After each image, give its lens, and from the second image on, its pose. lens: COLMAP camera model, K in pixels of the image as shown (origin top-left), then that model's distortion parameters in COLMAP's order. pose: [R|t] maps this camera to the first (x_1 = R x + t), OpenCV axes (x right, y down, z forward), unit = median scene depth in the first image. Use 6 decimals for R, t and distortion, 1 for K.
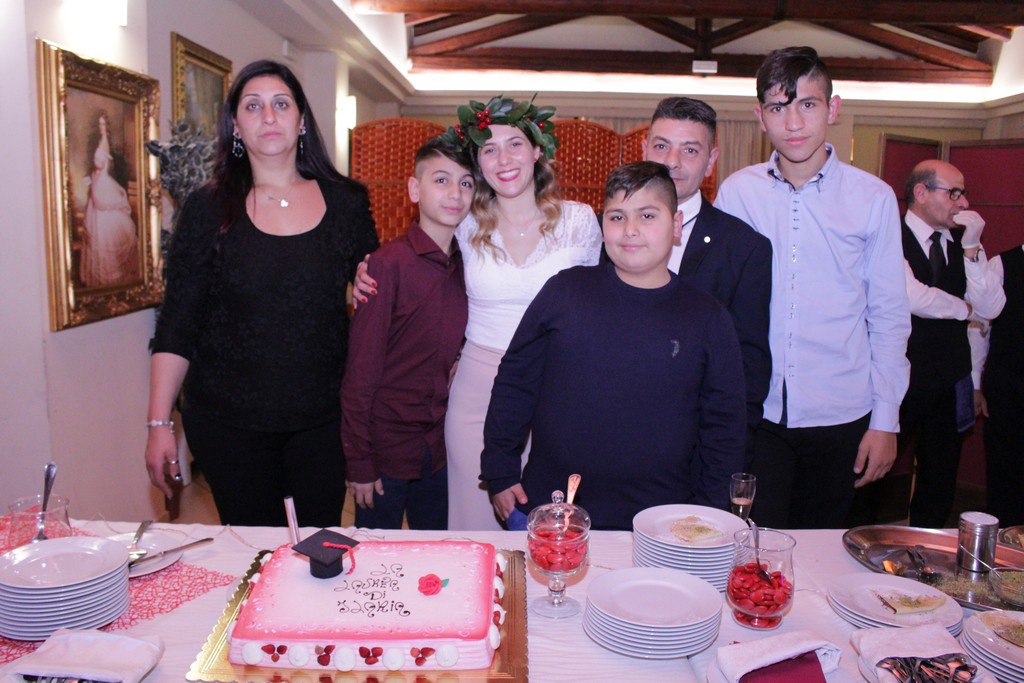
lens RADIAL K [[839.4, 0, 504.4], [0, 839.4, 341.4], [0, 0, 1]] dist [-0.157324, 0.125423]
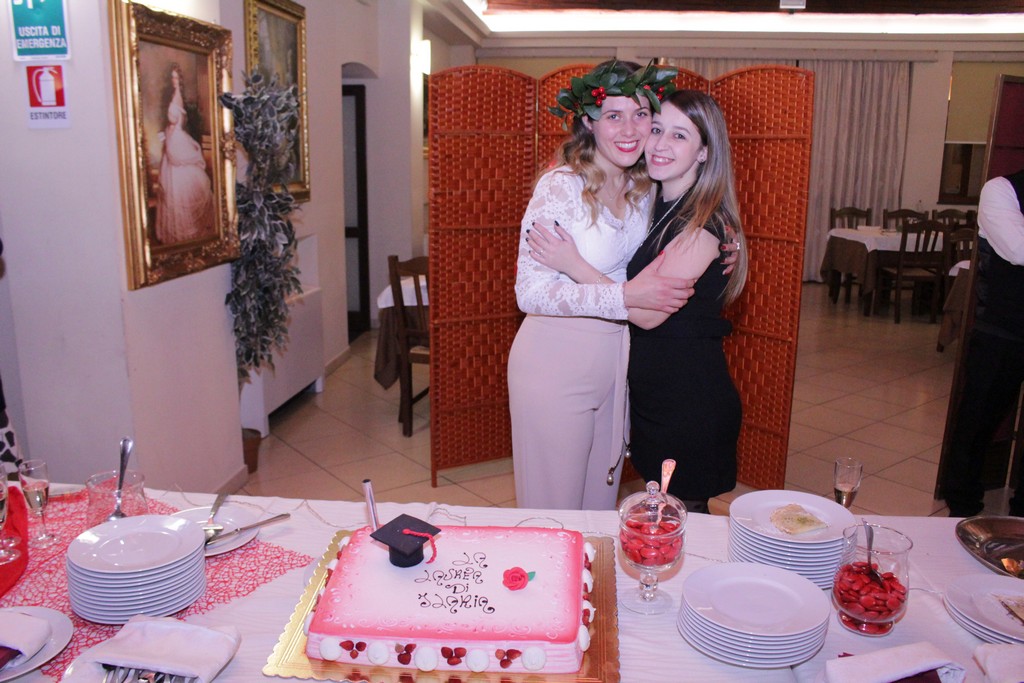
lens RADIAL K [[838.6, 0, 502.3], [0, 838.6, 342.9], [0, 0, 1]] dist [-0.157748, 0.126636]
pose [[0.995937, 0.010268, -0.089466, -0.010875], [-0.003964, 0.997514, 0.070354, -0.019558], [0.089966, -0.069713, 0.993502, 0.036644]]
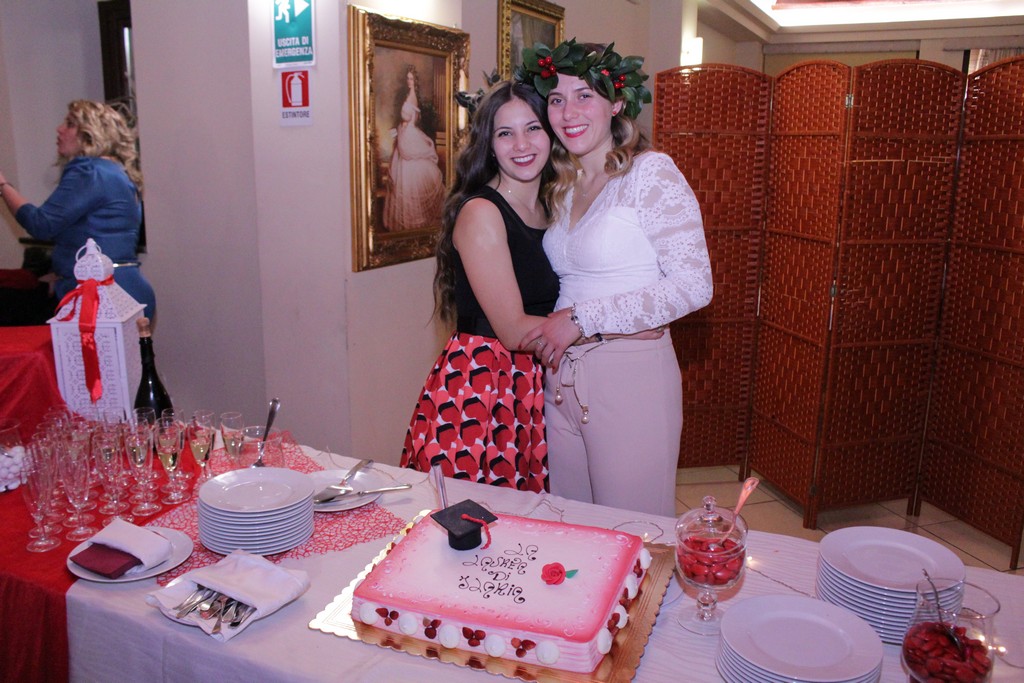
lens RADIAL K [[839.7, 0, 503.4], [0, 839.7, 341.5], [0, 0, 1]] dist [-0.157530, 0.126910]
pose [[0.901738, 0.087188, -0.423398, 0.110655], [-0.057732, 0.994964, 0.081932, -0.022250], [0.428410, -0.049438, 0.902231, 0.056817]]
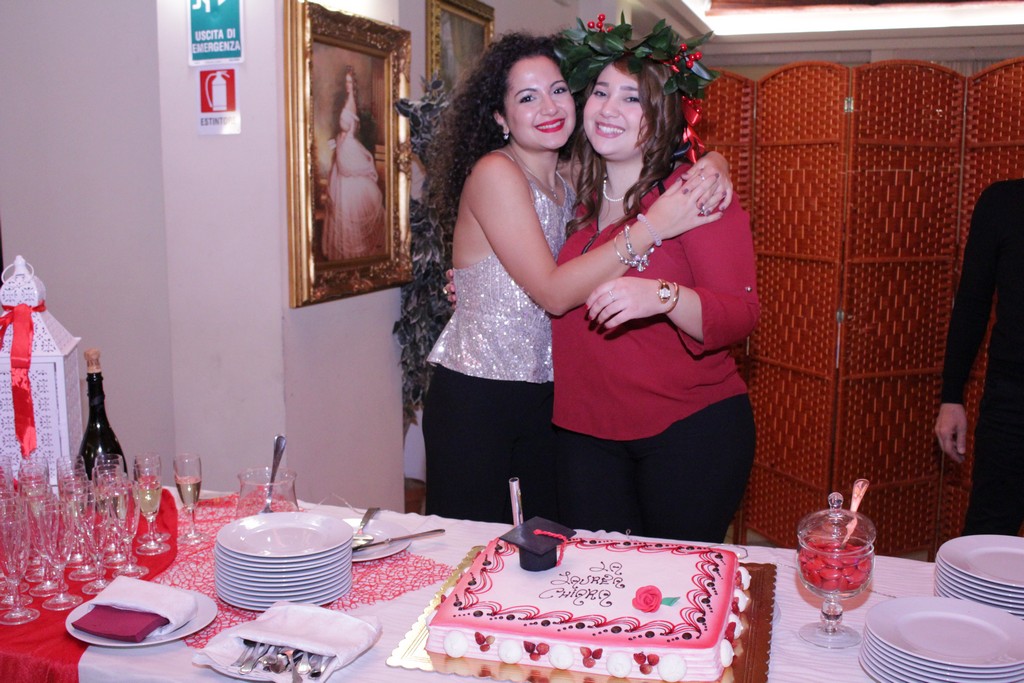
lens RADIAL K [[1024.6, 0, 509.6], [0, 1024.6, 344.8], [0, 0, 1]] dist [-0.139480, 0.141867]
pose [[0.953468, 0.030097, -0.299989, 0.025186], [-0.030969, 0.999519, 0.001848, 0.019526], [0.299900, 0.007529, 0.953941, -0.029030]]
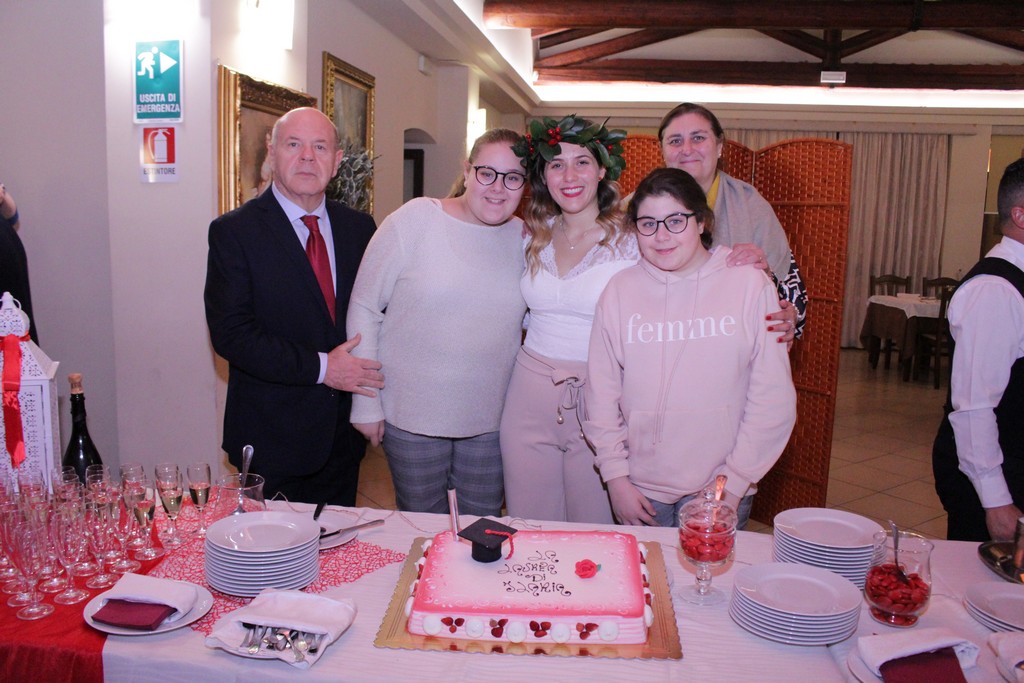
lens RADIAL K [[839.4, 0, 502.2], [0, 839.4, 342.3], [0, 0, 1]] dist [-0.156703, 0.126627]
pose [[0.990485, 0.027102, -0.134925, -0.031188], [-0.028178, 0.999584, -0.006070, 0.001395], [0.134704, 0.009814, 0.990837, -0.055707]]
